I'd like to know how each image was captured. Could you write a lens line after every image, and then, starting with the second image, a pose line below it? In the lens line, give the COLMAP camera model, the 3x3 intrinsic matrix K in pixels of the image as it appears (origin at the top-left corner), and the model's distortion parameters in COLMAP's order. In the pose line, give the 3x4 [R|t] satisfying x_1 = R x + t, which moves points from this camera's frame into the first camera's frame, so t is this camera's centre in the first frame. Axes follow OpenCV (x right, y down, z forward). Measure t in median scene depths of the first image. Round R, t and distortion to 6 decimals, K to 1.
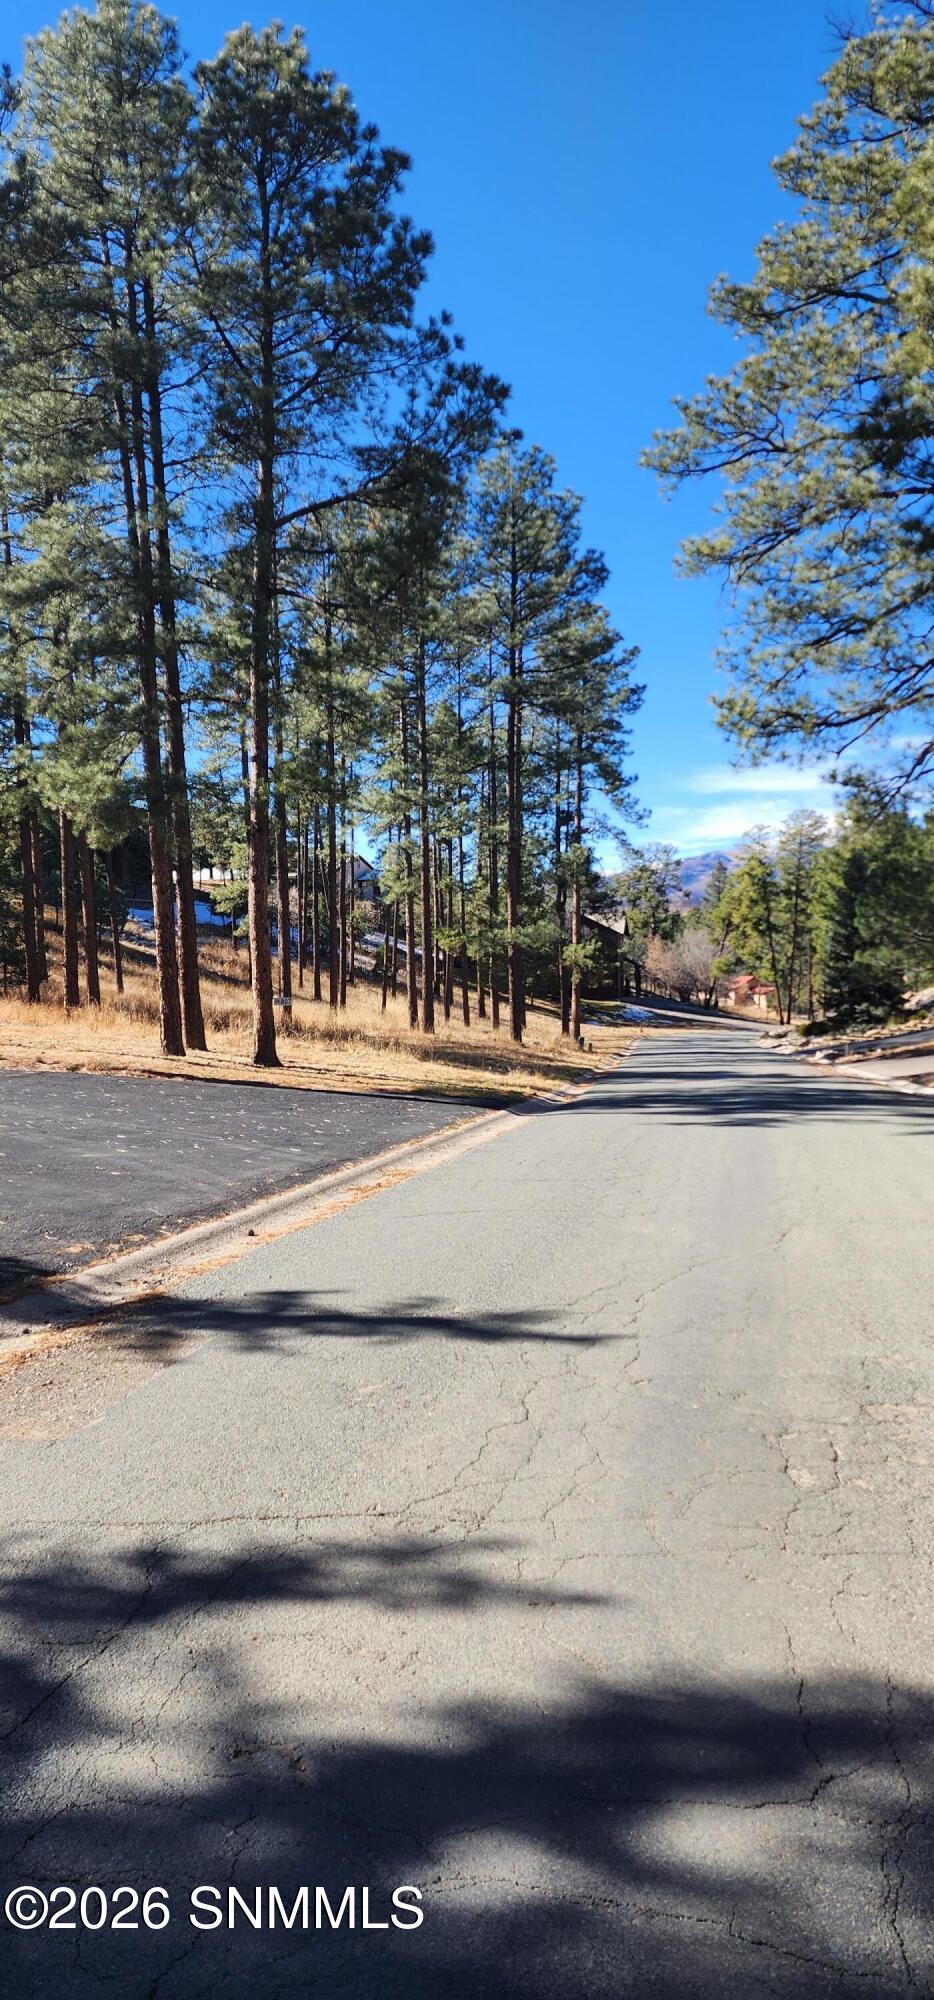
lens RADIAL K [[1459.0, 0, 467.0], [0, 1459.0, 1000.0], [0, 0, 1]] dist [0.129321, -0.114323]
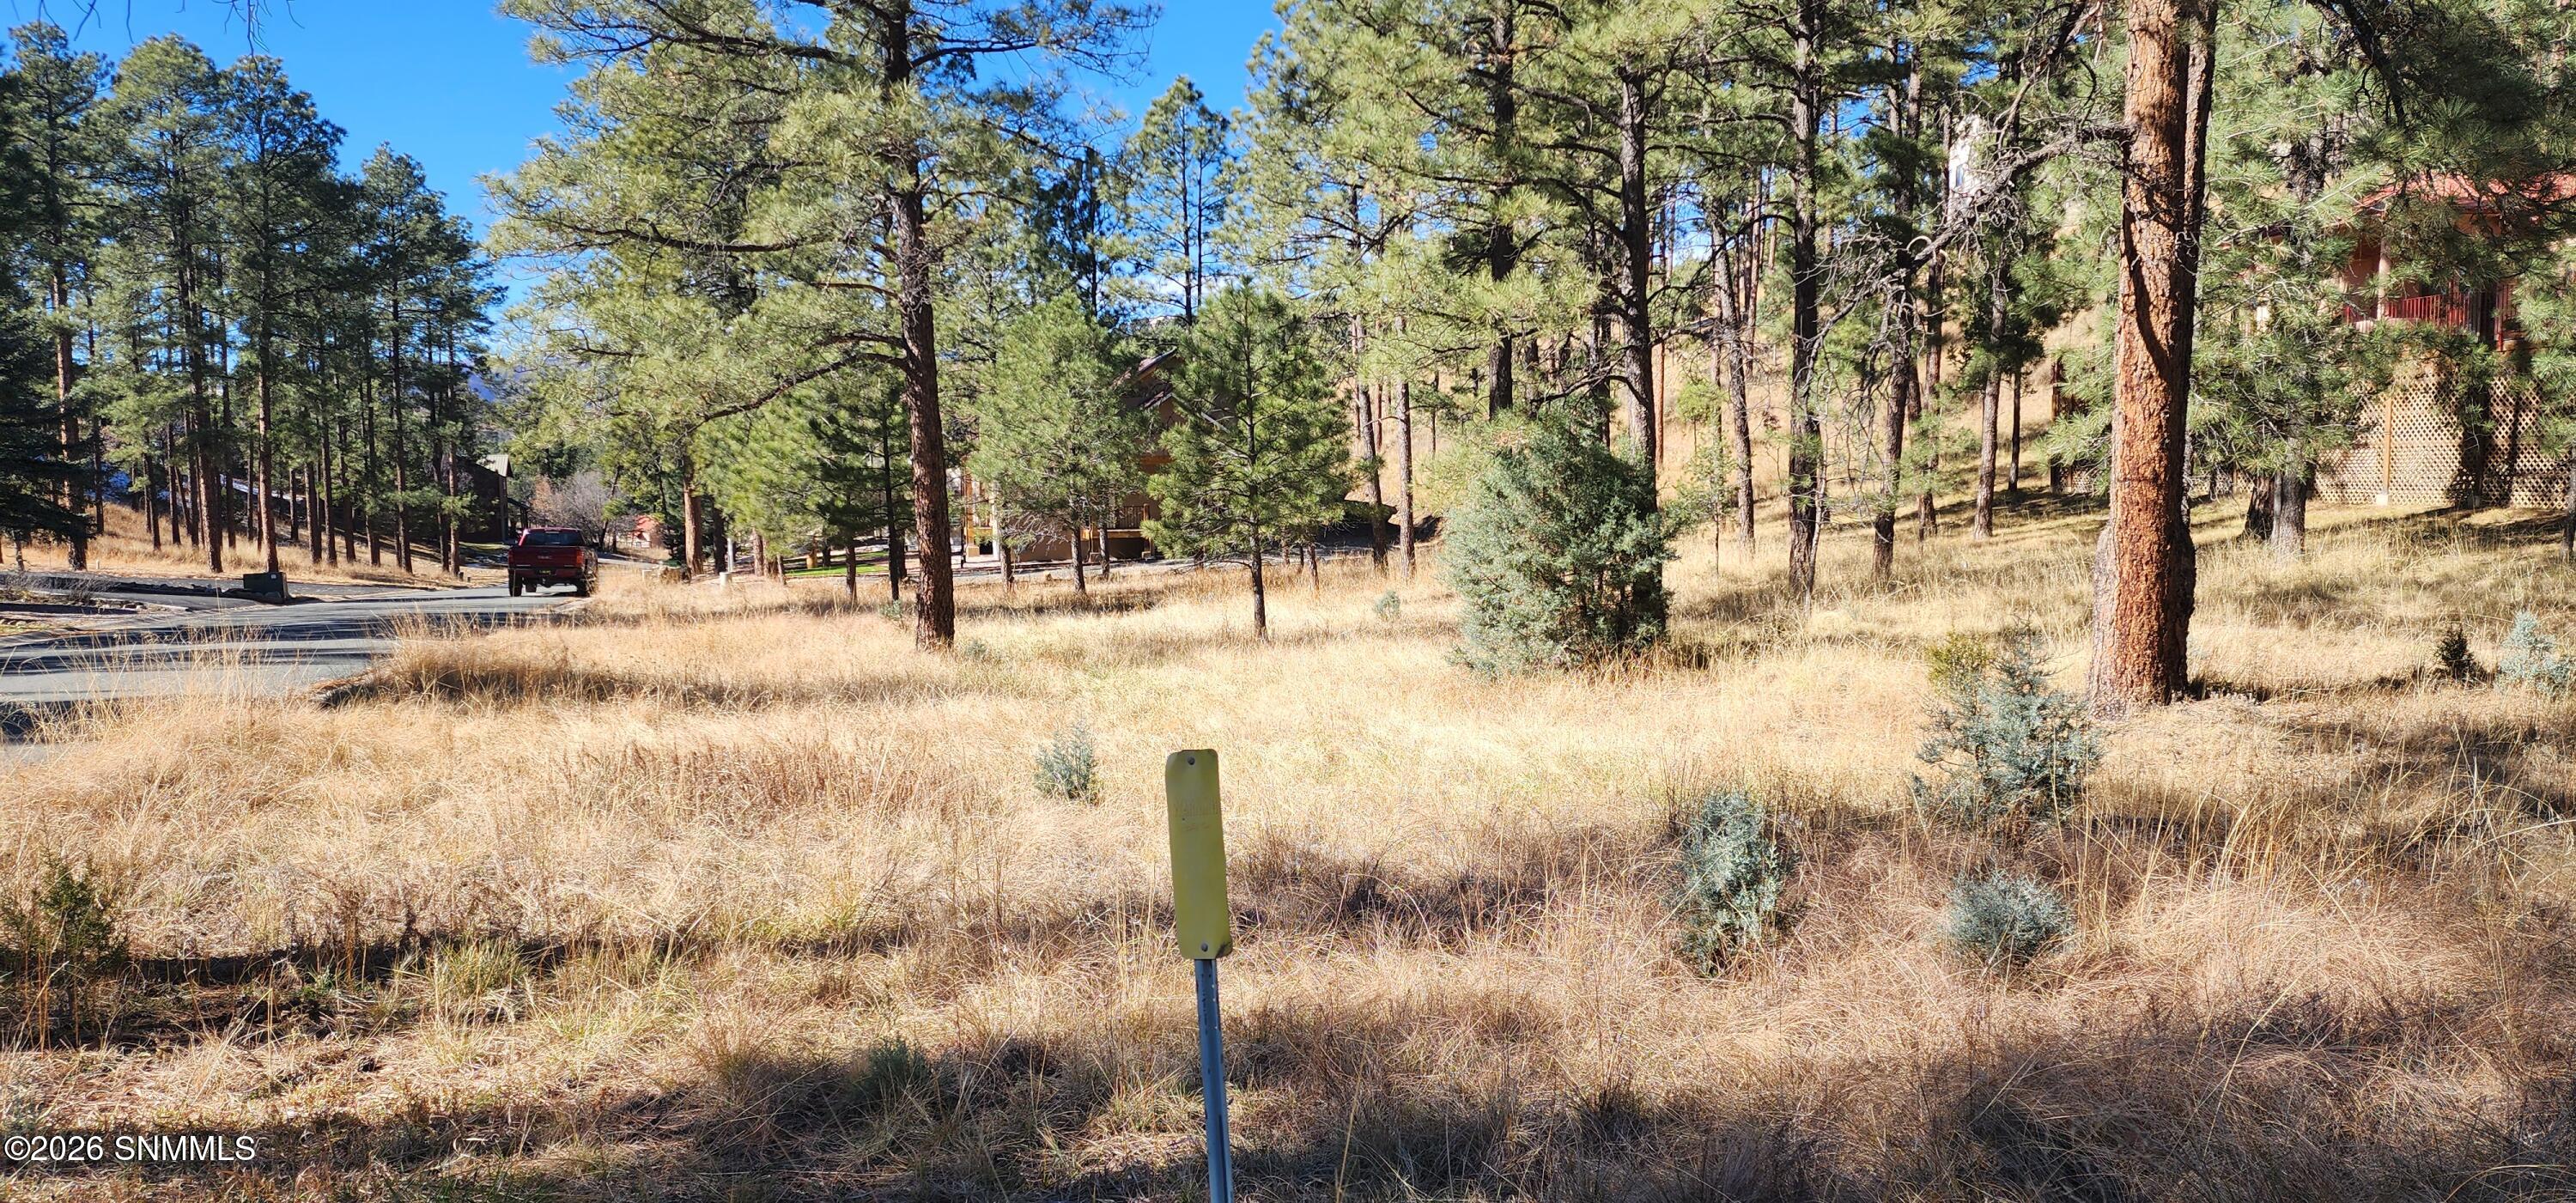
lens RADIAL K [[1879.2, 0, 1288.0], [0, 1879.2, 601.5], [0, 0, 1]] dist [0.129321, -0.114323]
pose [[0.884759, -0.029682, 0.465103, -0.036307], [0.014264, 0.999227, 0.036636, -0.000015], [-0.465831, -0.025780, 0.884498, -0.479205]]
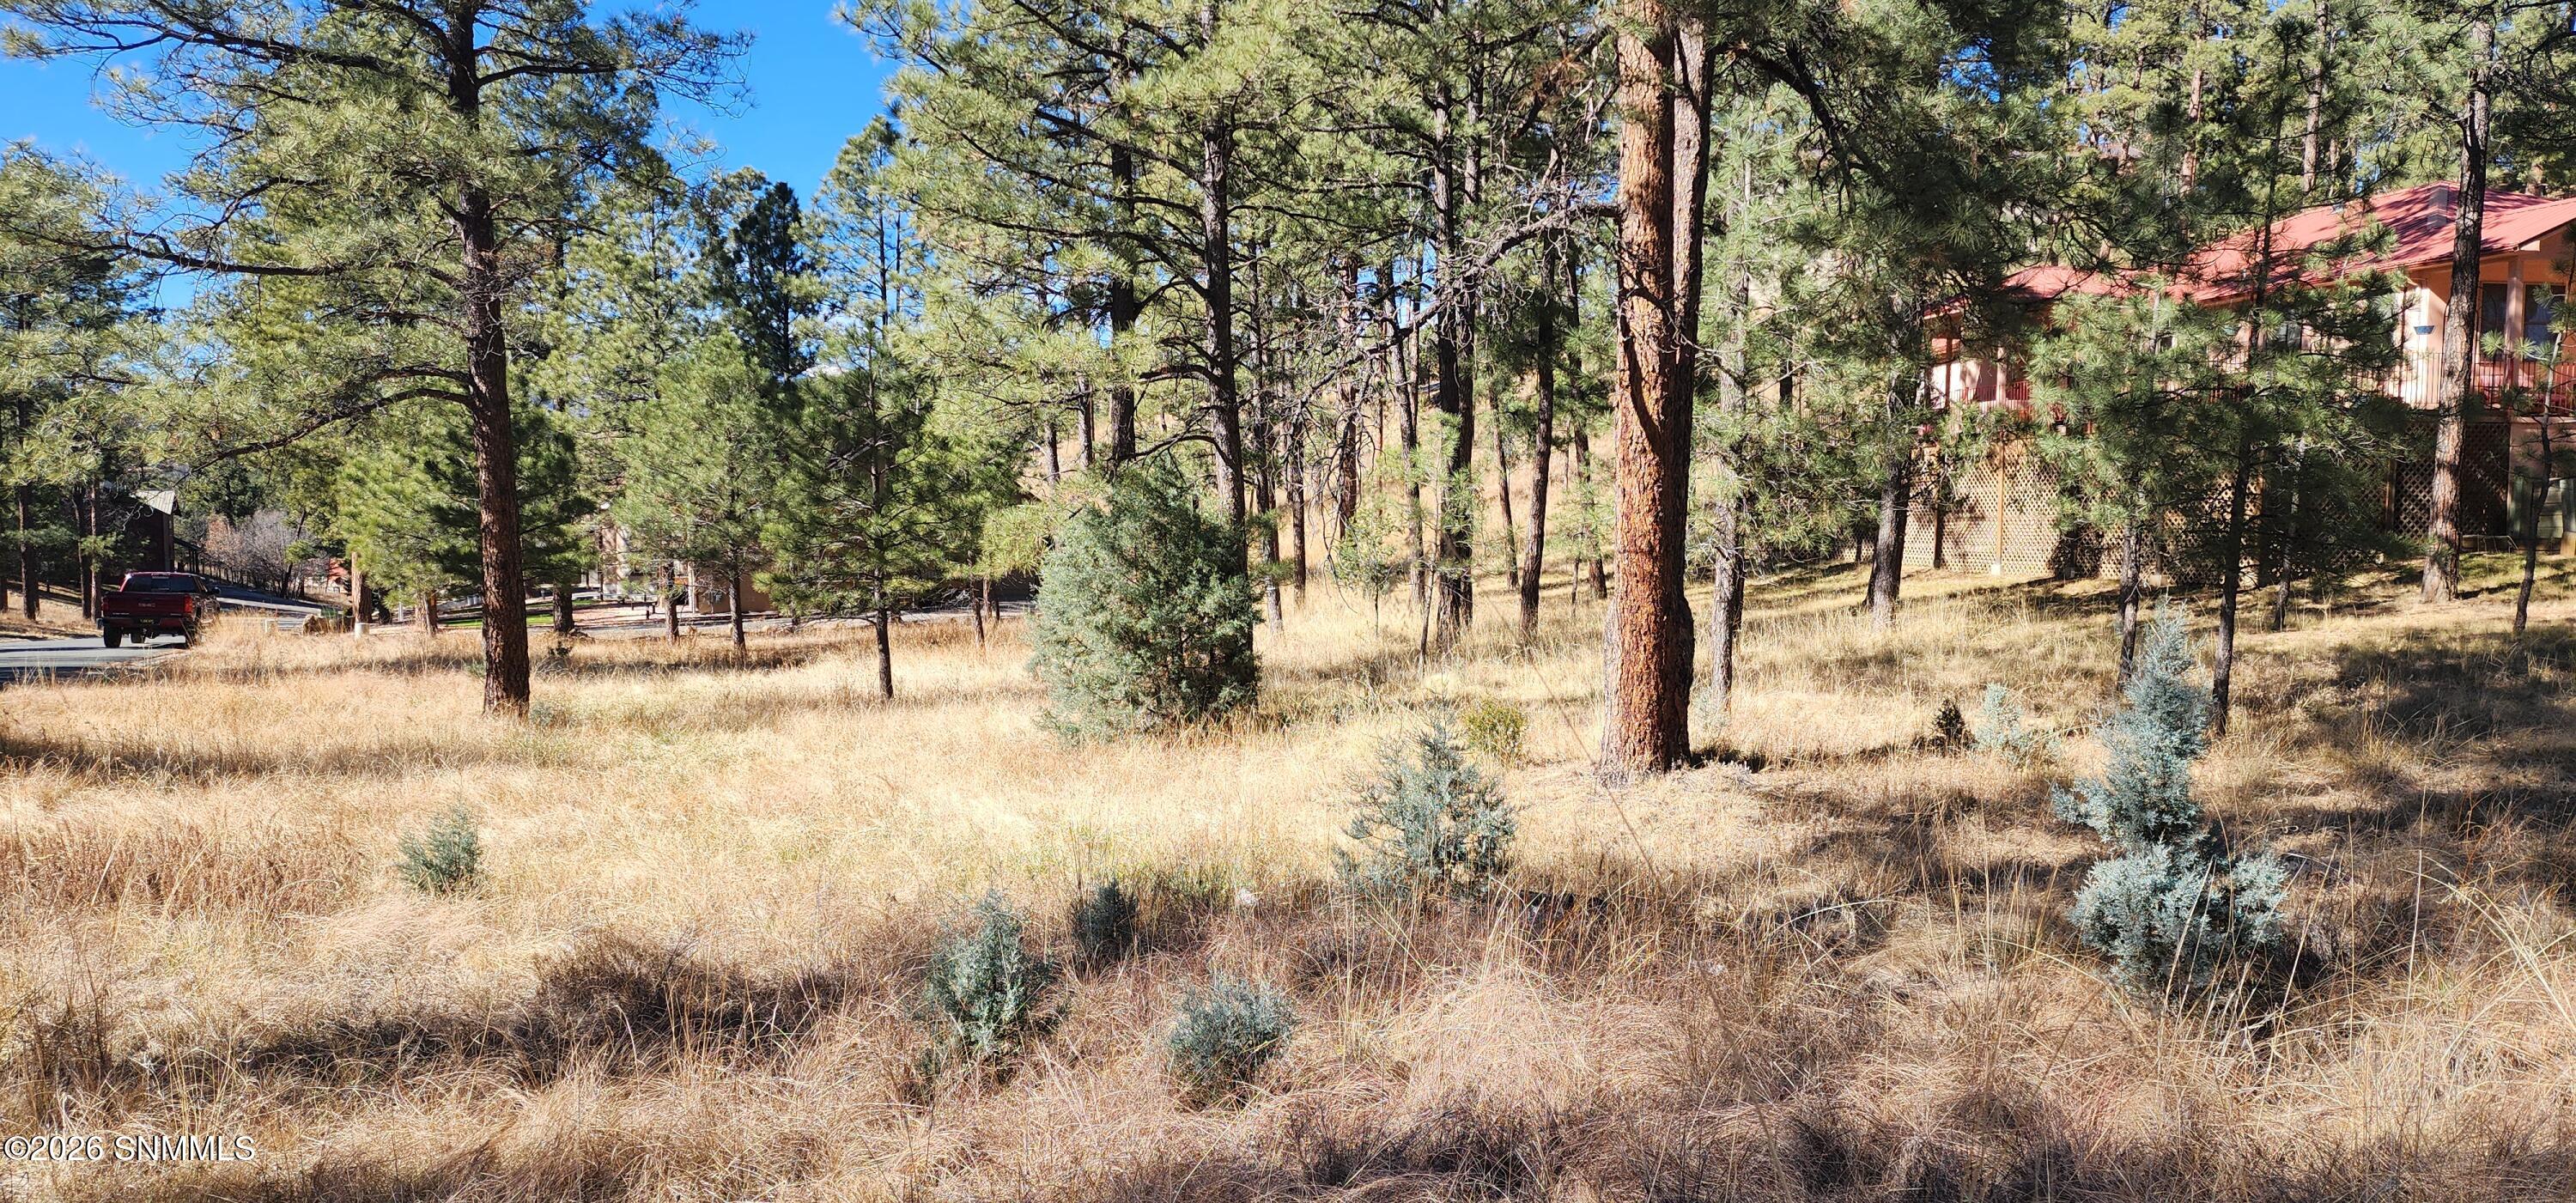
lens RADIAL K [[1879.2, 0, 1322.4], [0, 1879.2, 607.0], [0, 0, 1]] dist [0.138648, -0.115484]
pose [[0.813281, -0.009886, 0.581788, -0.018466], [0.003014, 0.999914, 0.012777, -0.000561], [-0.581864, -0.008638, 0.813240, -0.483785]]
